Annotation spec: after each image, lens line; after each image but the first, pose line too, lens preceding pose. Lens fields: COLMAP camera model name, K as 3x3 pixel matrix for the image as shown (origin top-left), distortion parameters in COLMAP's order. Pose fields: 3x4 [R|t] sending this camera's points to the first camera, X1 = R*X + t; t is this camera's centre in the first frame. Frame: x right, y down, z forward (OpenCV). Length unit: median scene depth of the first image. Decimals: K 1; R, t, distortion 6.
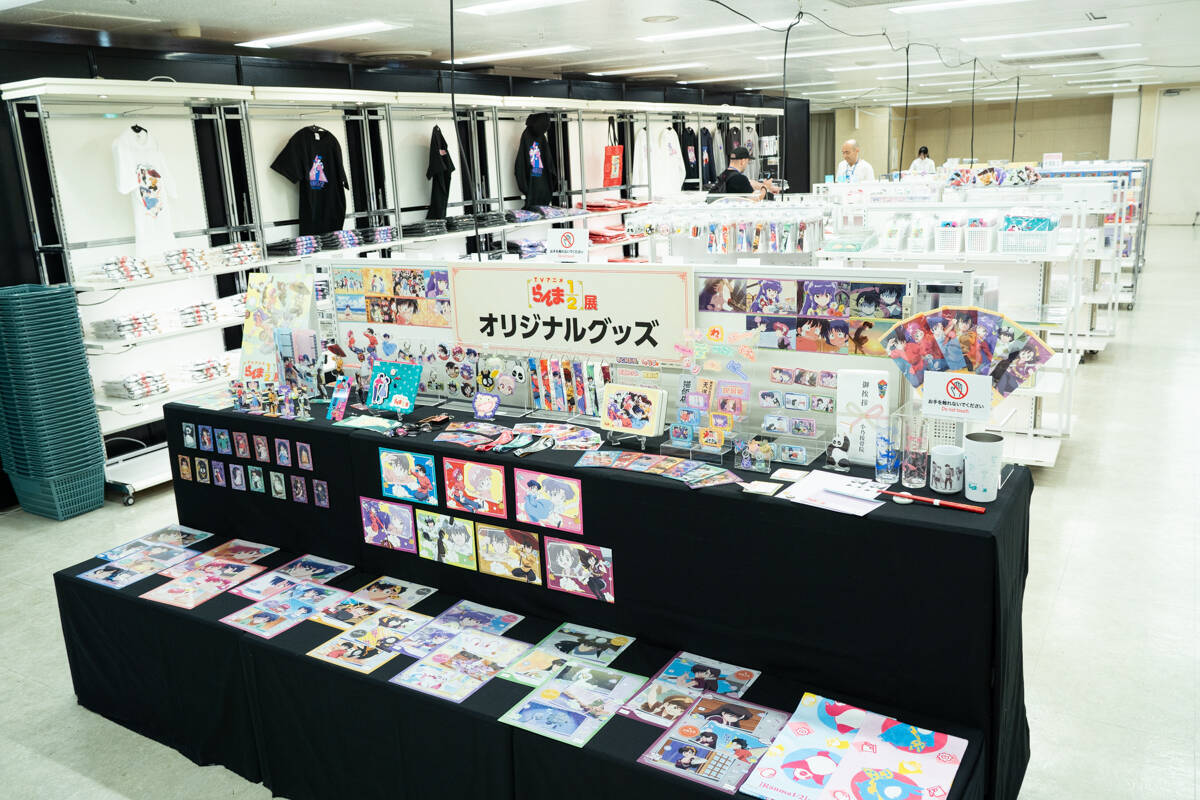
lens RADIAL K [[975.1, 0, 600.0], [0, 975.1, 400.0], [0, 0, 1]] dist [-0.065435, 0.074193]
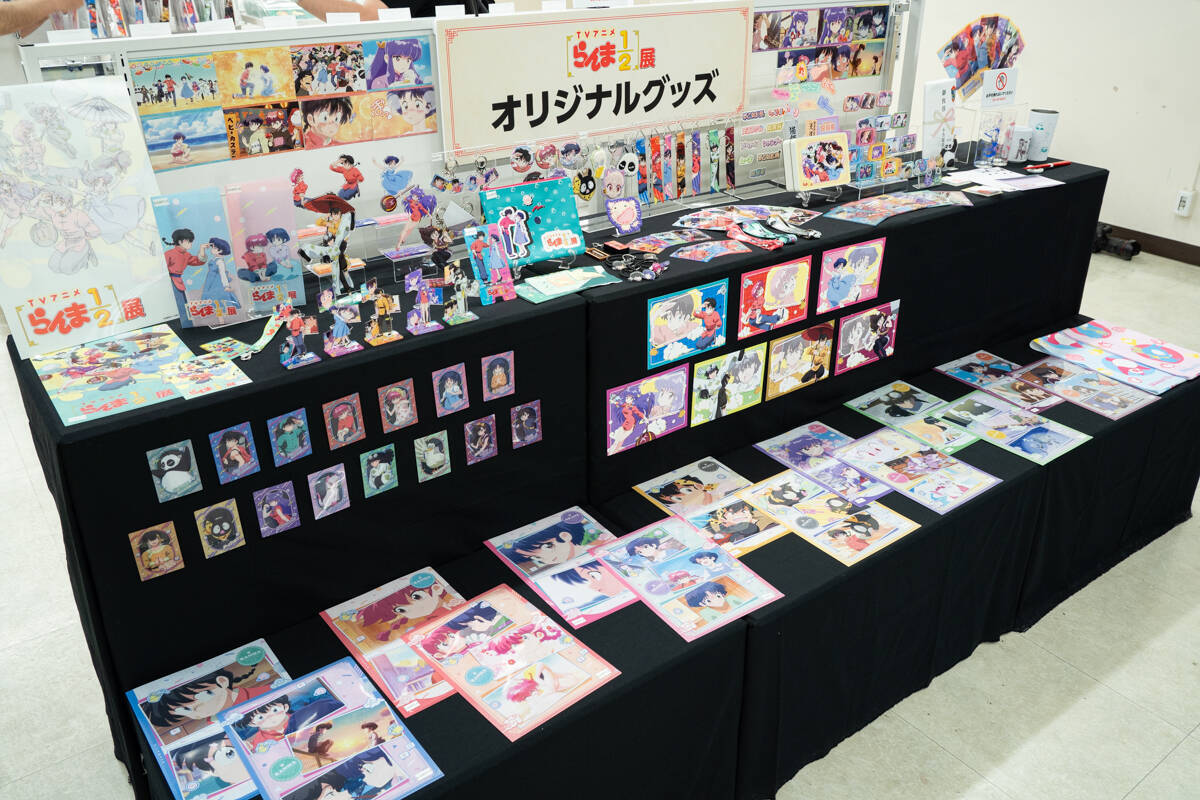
lens RADIAL K [[975.1, 0, 600.0], [0, 975.1, 400.0], [0, 0, 1]] dist [-0.065435, 0.074193]
pose [[0.372547, -0.375991, 0.848434, -0.821607], [0.205303, 0.924986, 0.319767, -0.106279], [-0.905019, 0.055058, 0.421793, 0.746970]]
